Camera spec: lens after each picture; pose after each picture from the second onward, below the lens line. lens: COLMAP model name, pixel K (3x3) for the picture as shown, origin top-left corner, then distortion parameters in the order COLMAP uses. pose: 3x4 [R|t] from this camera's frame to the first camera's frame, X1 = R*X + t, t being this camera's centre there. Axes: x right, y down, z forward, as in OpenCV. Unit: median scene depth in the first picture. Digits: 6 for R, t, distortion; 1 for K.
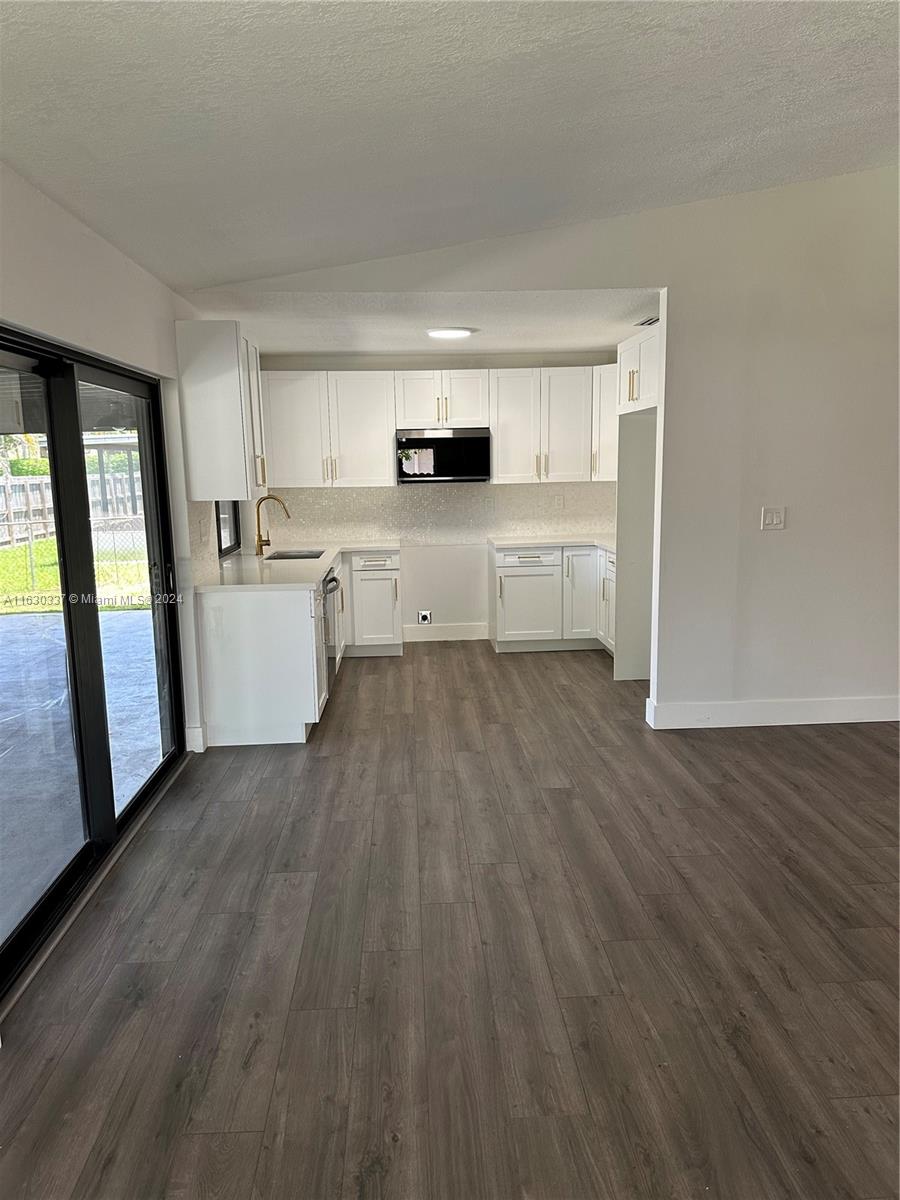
lens RADIAL K [[872.5, 0, 442.6], [0, 872.5, 599.9], [0, 0, 1]] dist [0.365431, -0.146870]
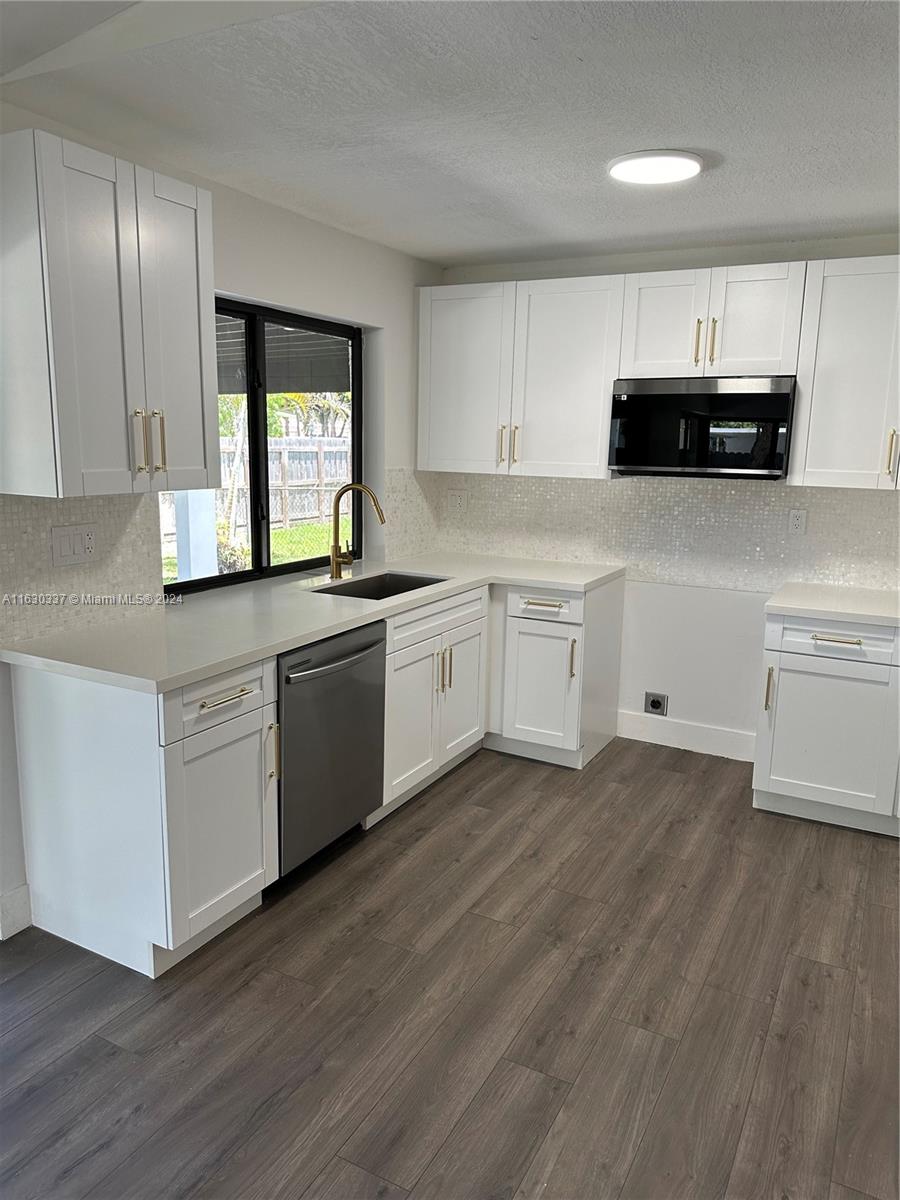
lens RADIAL K [[849.6, 0, 454.7], [0, 849.6, 602.9], [0, 0, 1]] dist [0.091519, -0.135783]
pose [[0.855995, 0.136535, -0.498629, 0.152870], [-0.116678, 0.990632, 0.070956, -0.078731], [0.503646, -0.002559, 0.863906, 0.479966]]
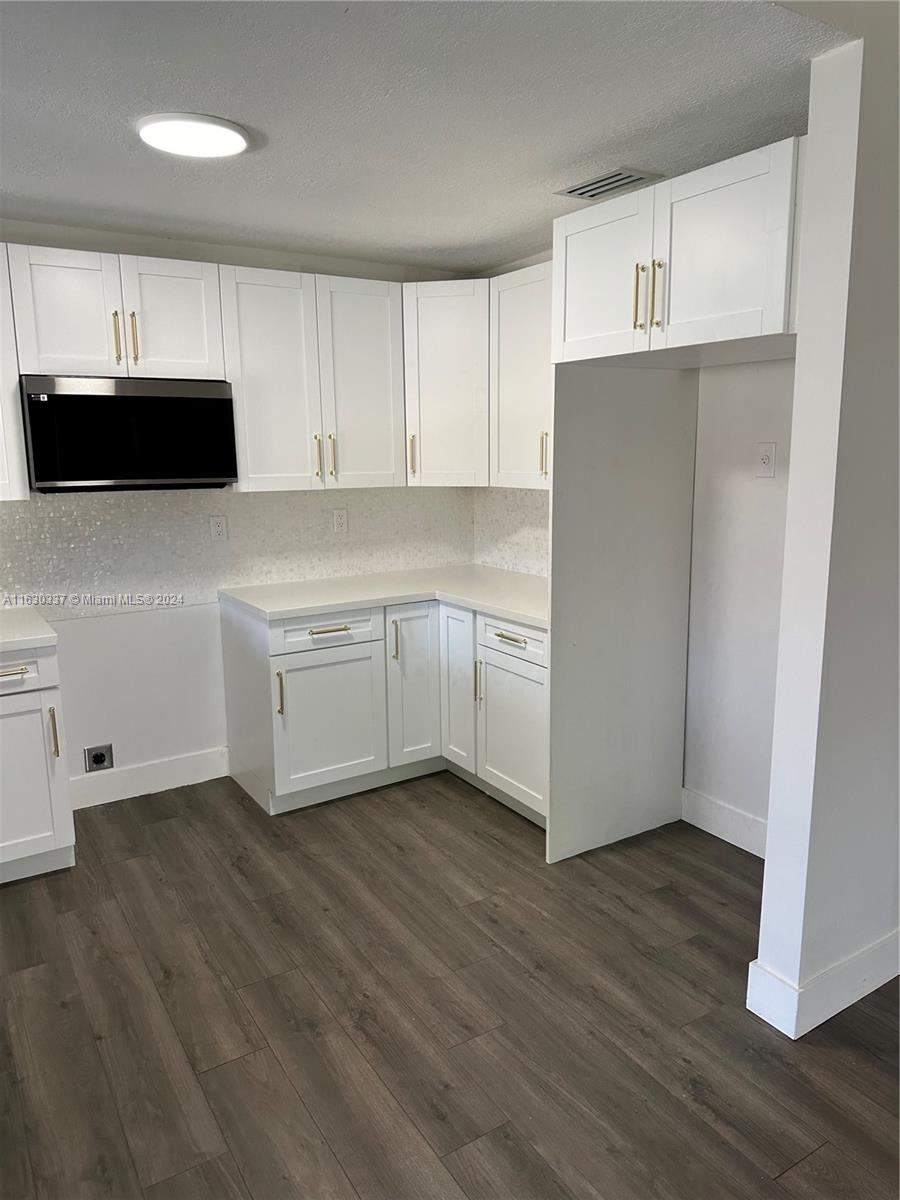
lens RADIAL K [[849.6, 0, 454.7], [0, 849.6, 602.9], [0, 0, 1]] dist [0.091519, -0.135783]
pose [[0.868756, -0.081424, 0.488501, -0.084900], [0.069440, 0.996675, 0.042635, -0.082166], [-0.490349, -0.003118, 0.871521, 0.518637]]
